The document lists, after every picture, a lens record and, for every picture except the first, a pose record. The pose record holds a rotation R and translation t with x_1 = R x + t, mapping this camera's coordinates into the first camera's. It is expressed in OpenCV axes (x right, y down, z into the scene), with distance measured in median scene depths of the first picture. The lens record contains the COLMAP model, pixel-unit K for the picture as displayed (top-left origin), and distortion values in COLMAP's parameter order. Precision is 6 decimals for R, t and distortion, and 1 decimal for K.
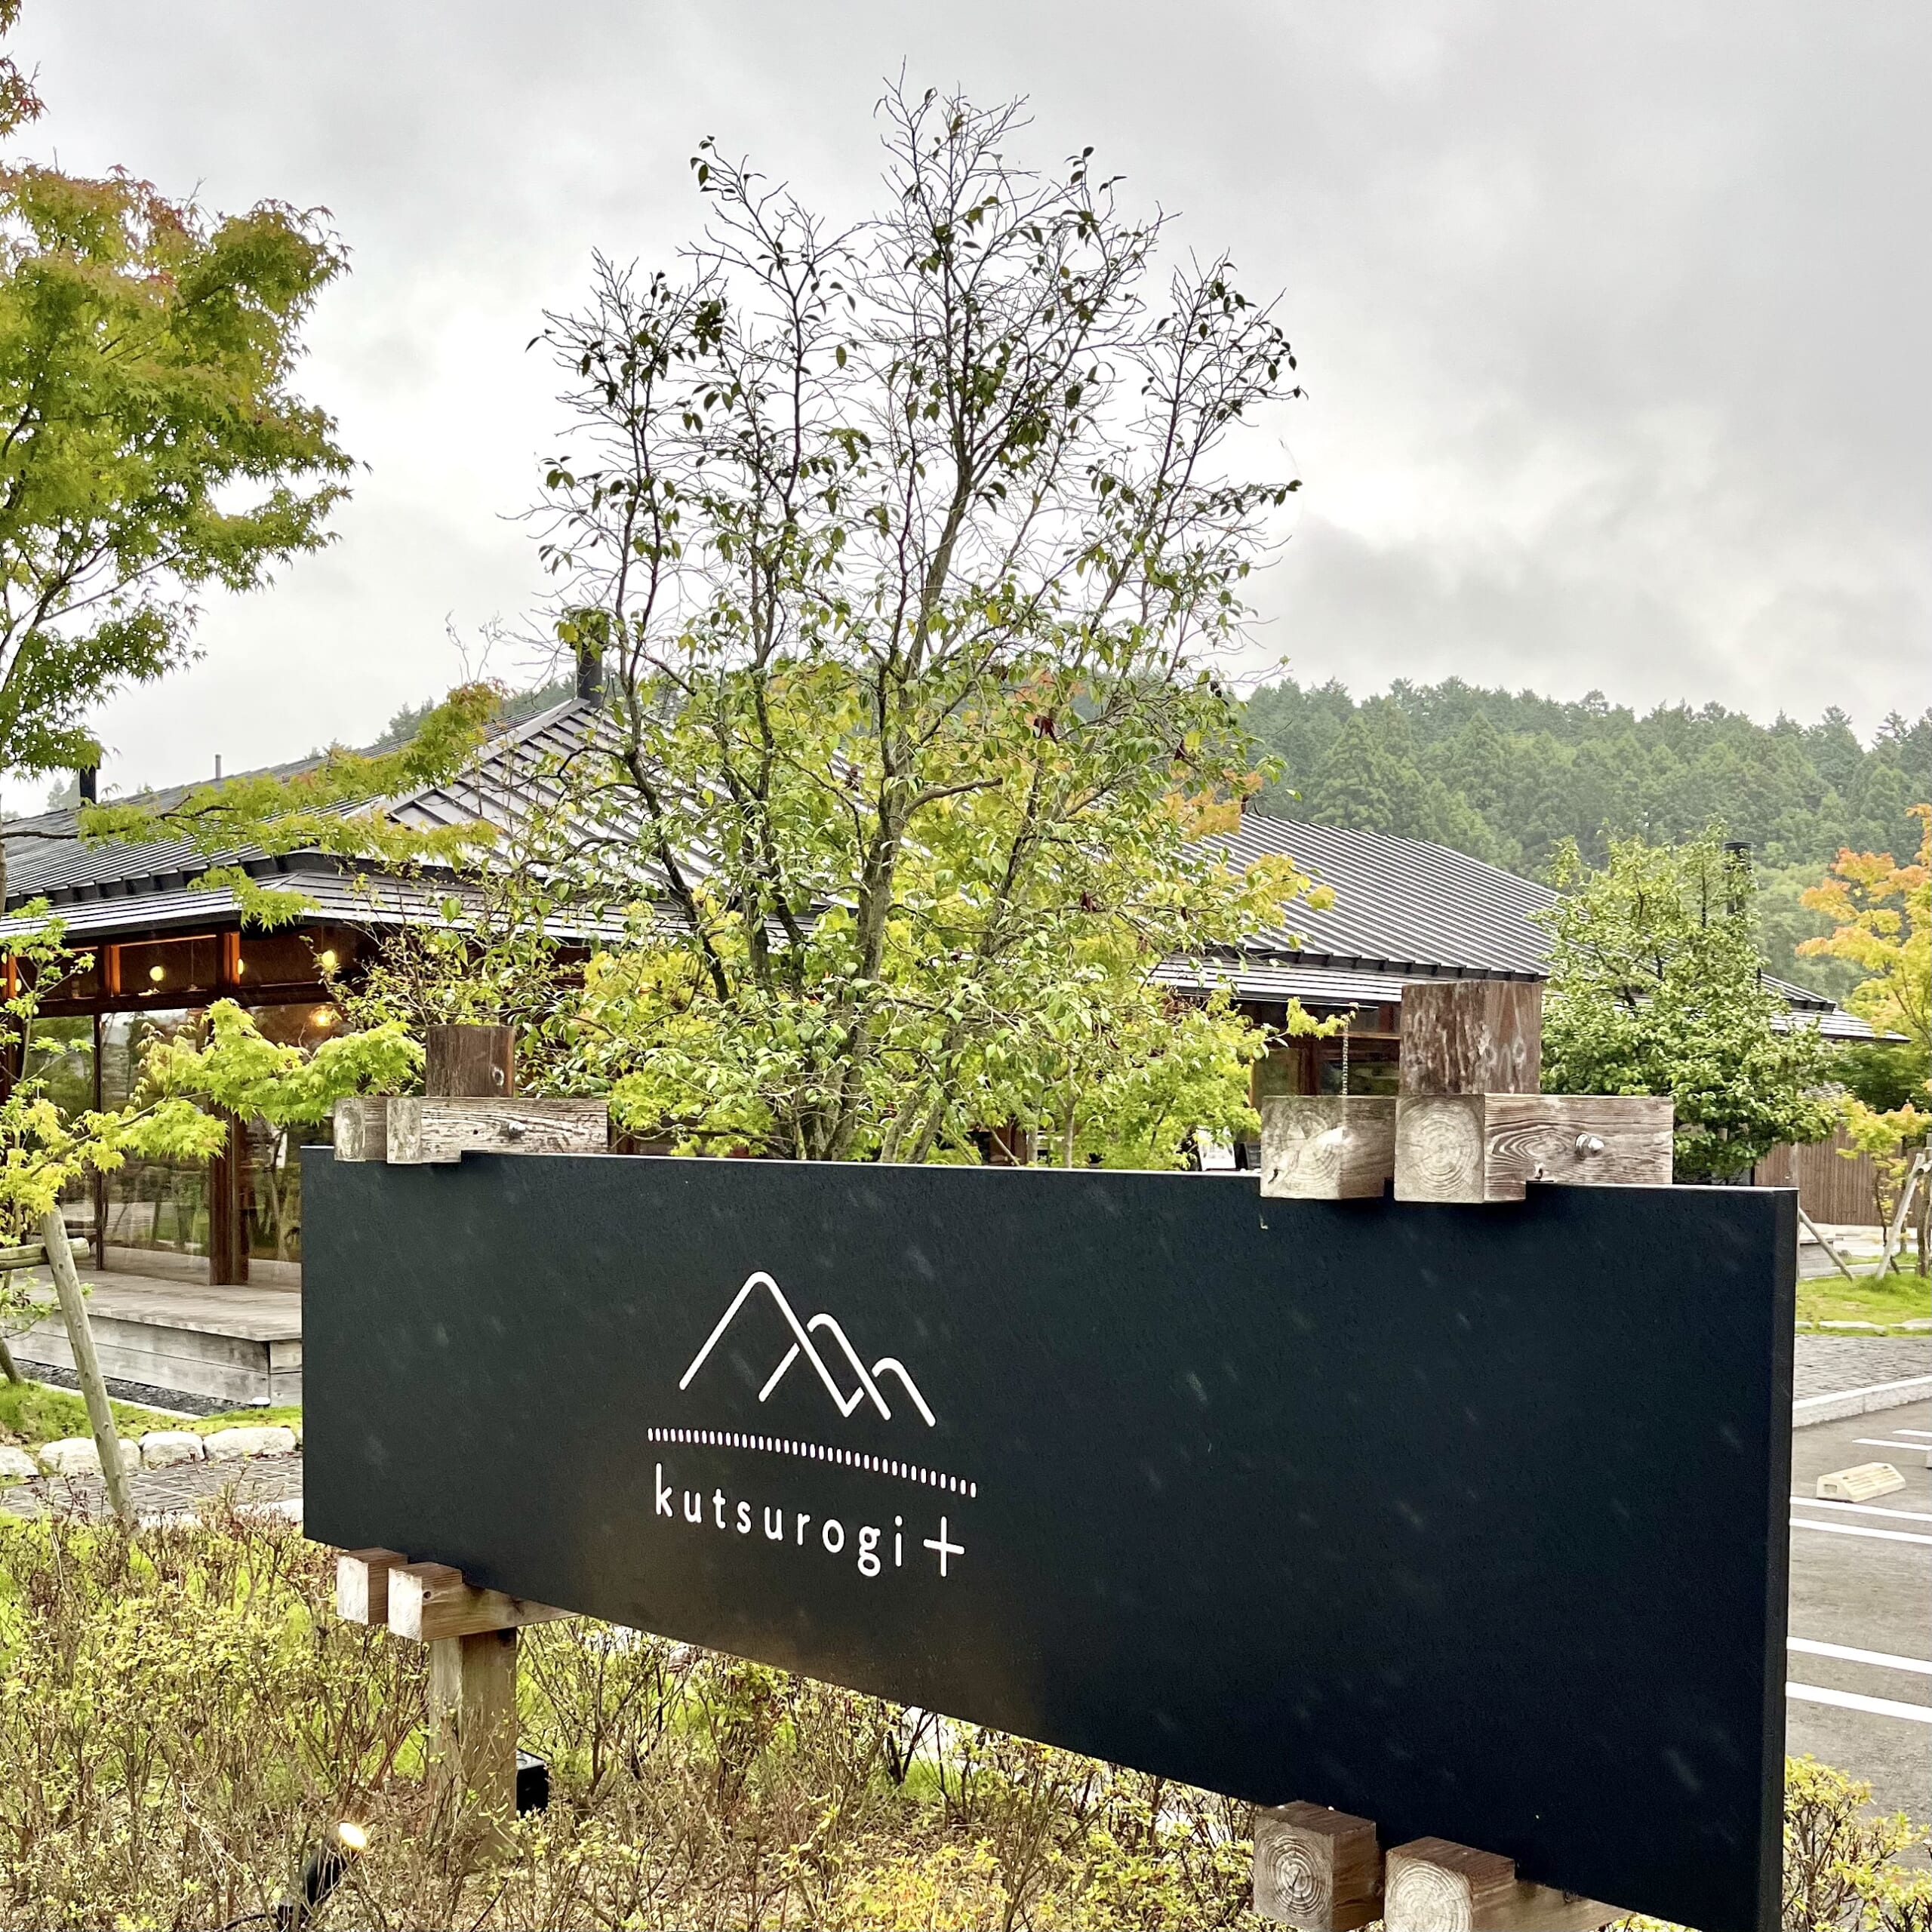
lens RADIAL K [[2363.0, 0, 966.9], [0, 2363.0, 1039.5], [0, 0, 1]] dist [-0.010361, 0.321749]
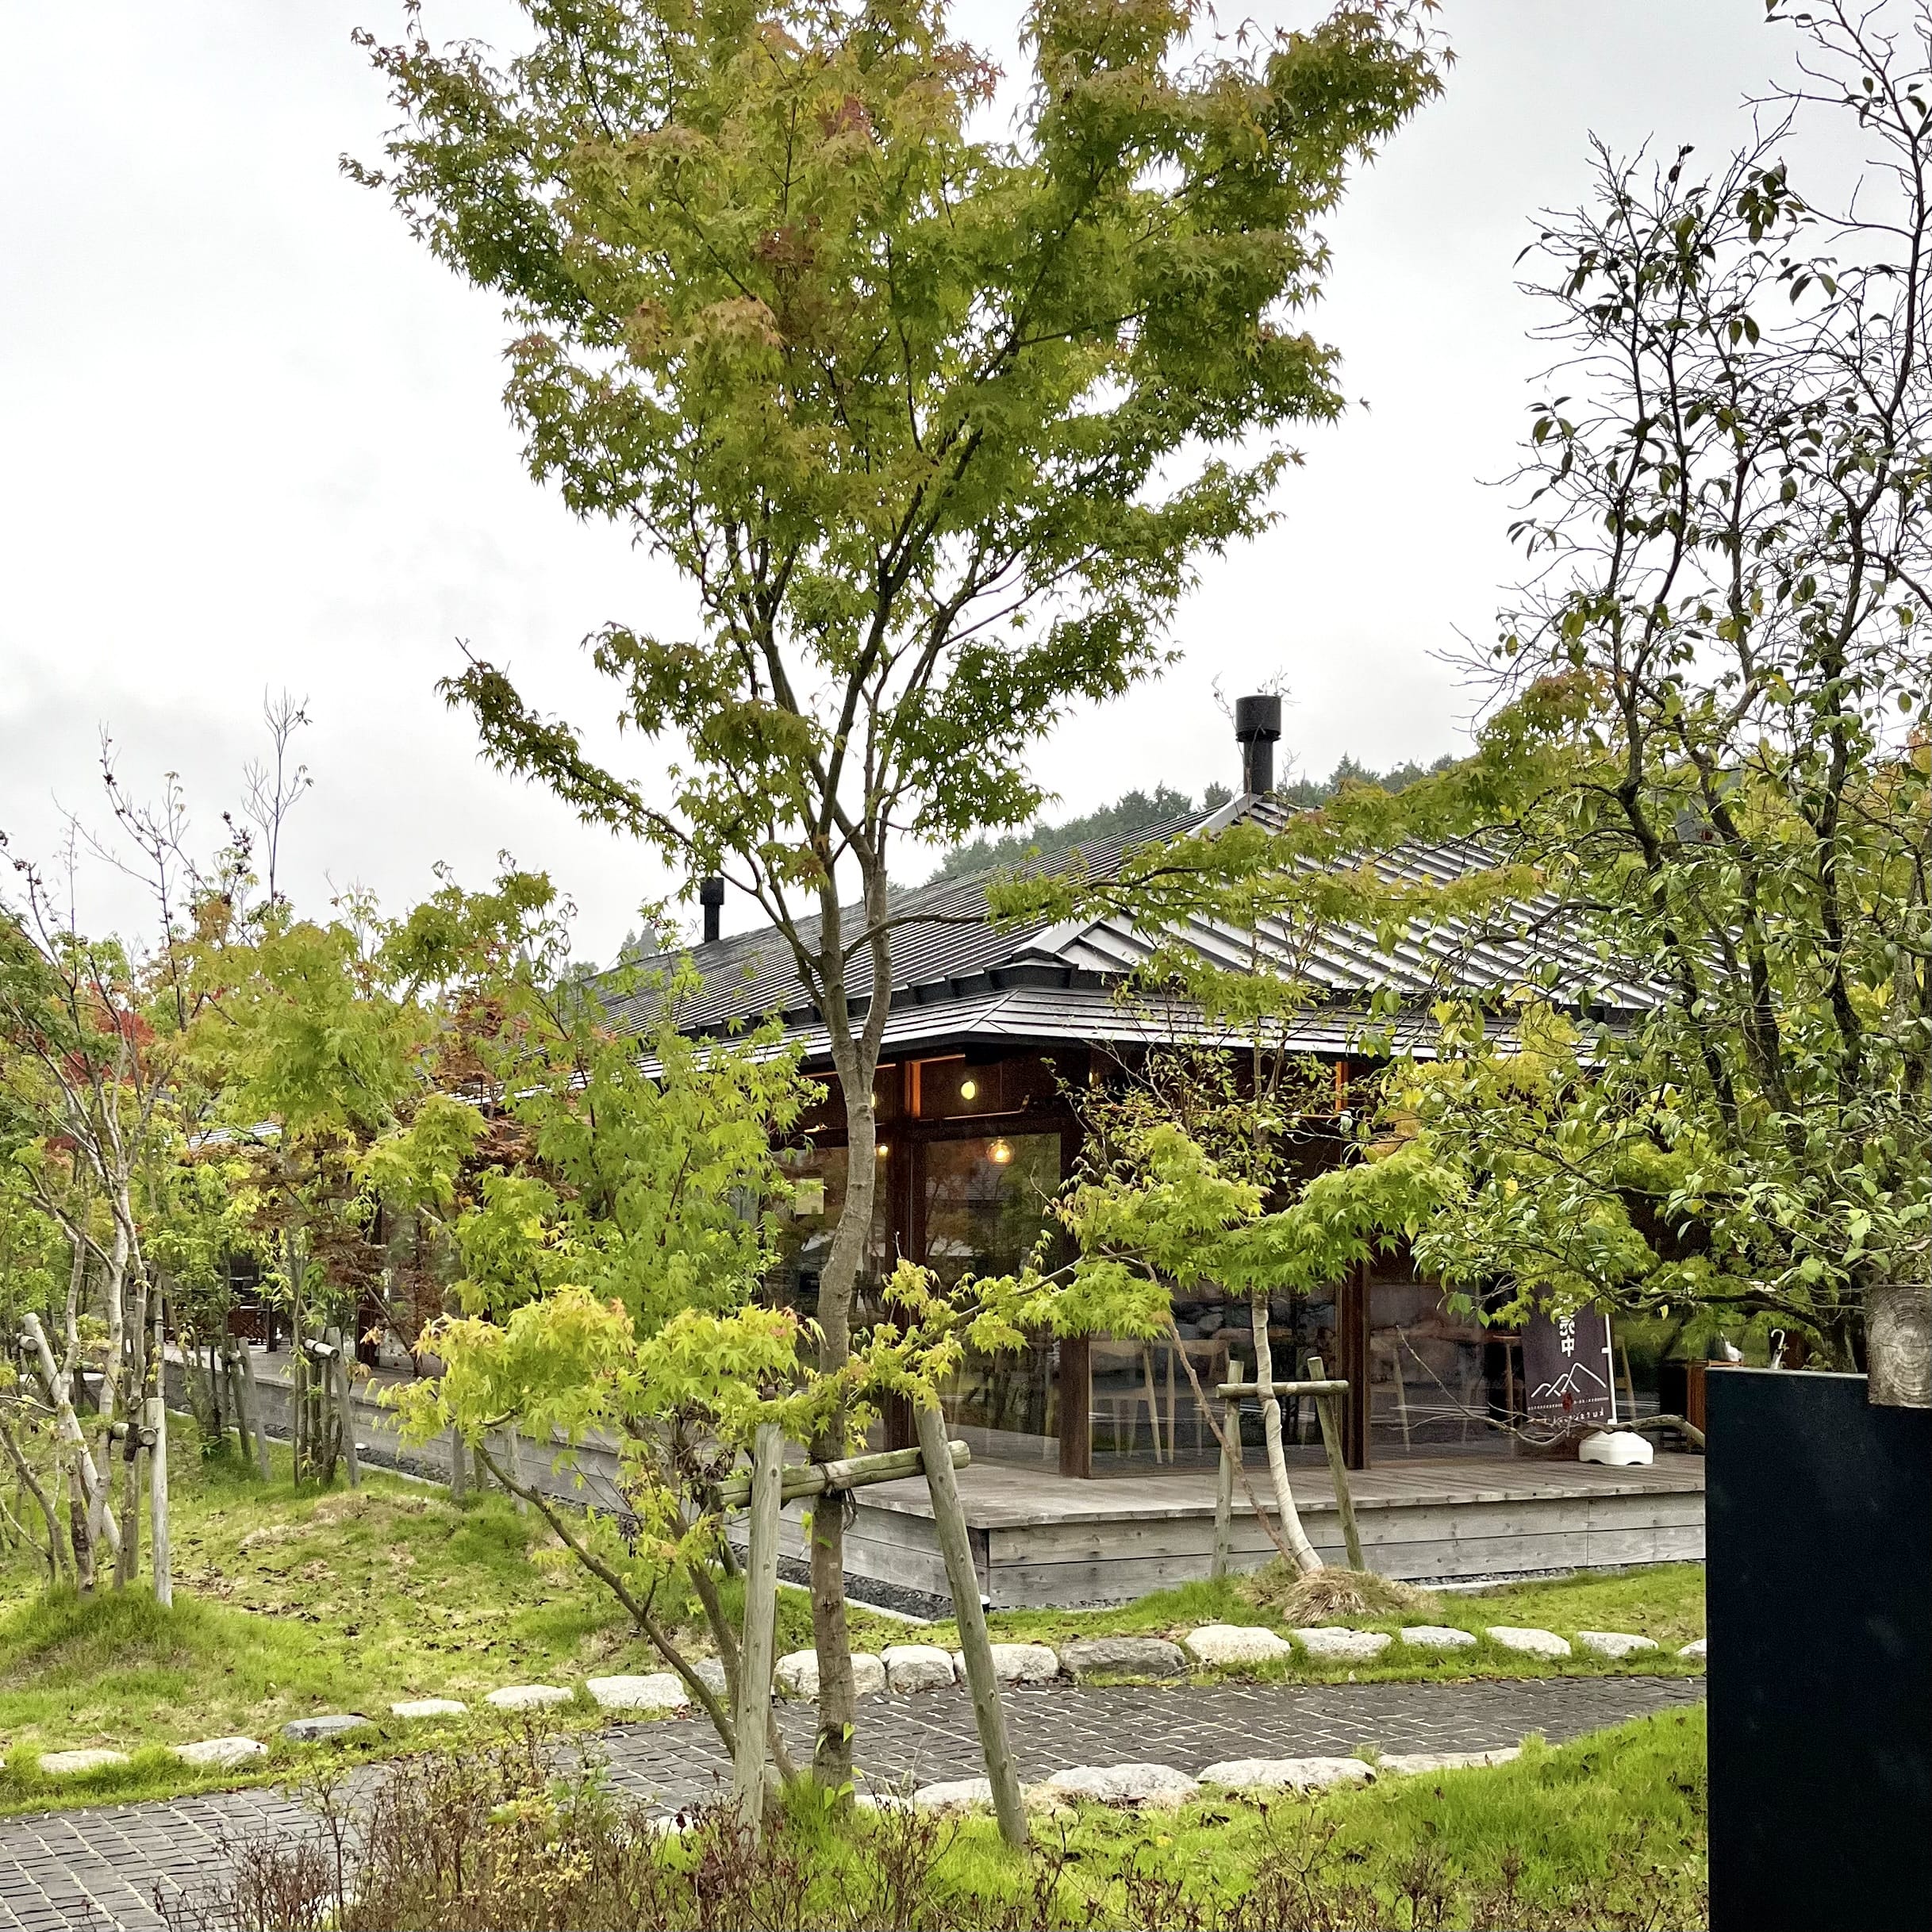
lens RADIAL K [[2527.6, 0, 1008.7], [0, 2527.6, 938.2], [0, 0, 1]] dist [0.104159, -0.440000]
pose [[0.973735, -0.044110, -0.223370, -0.176411], [0.023428, 0.995258, -0.094409, -0.001012], [0.226475, 0.086696, 0.970151, 0.196926]]
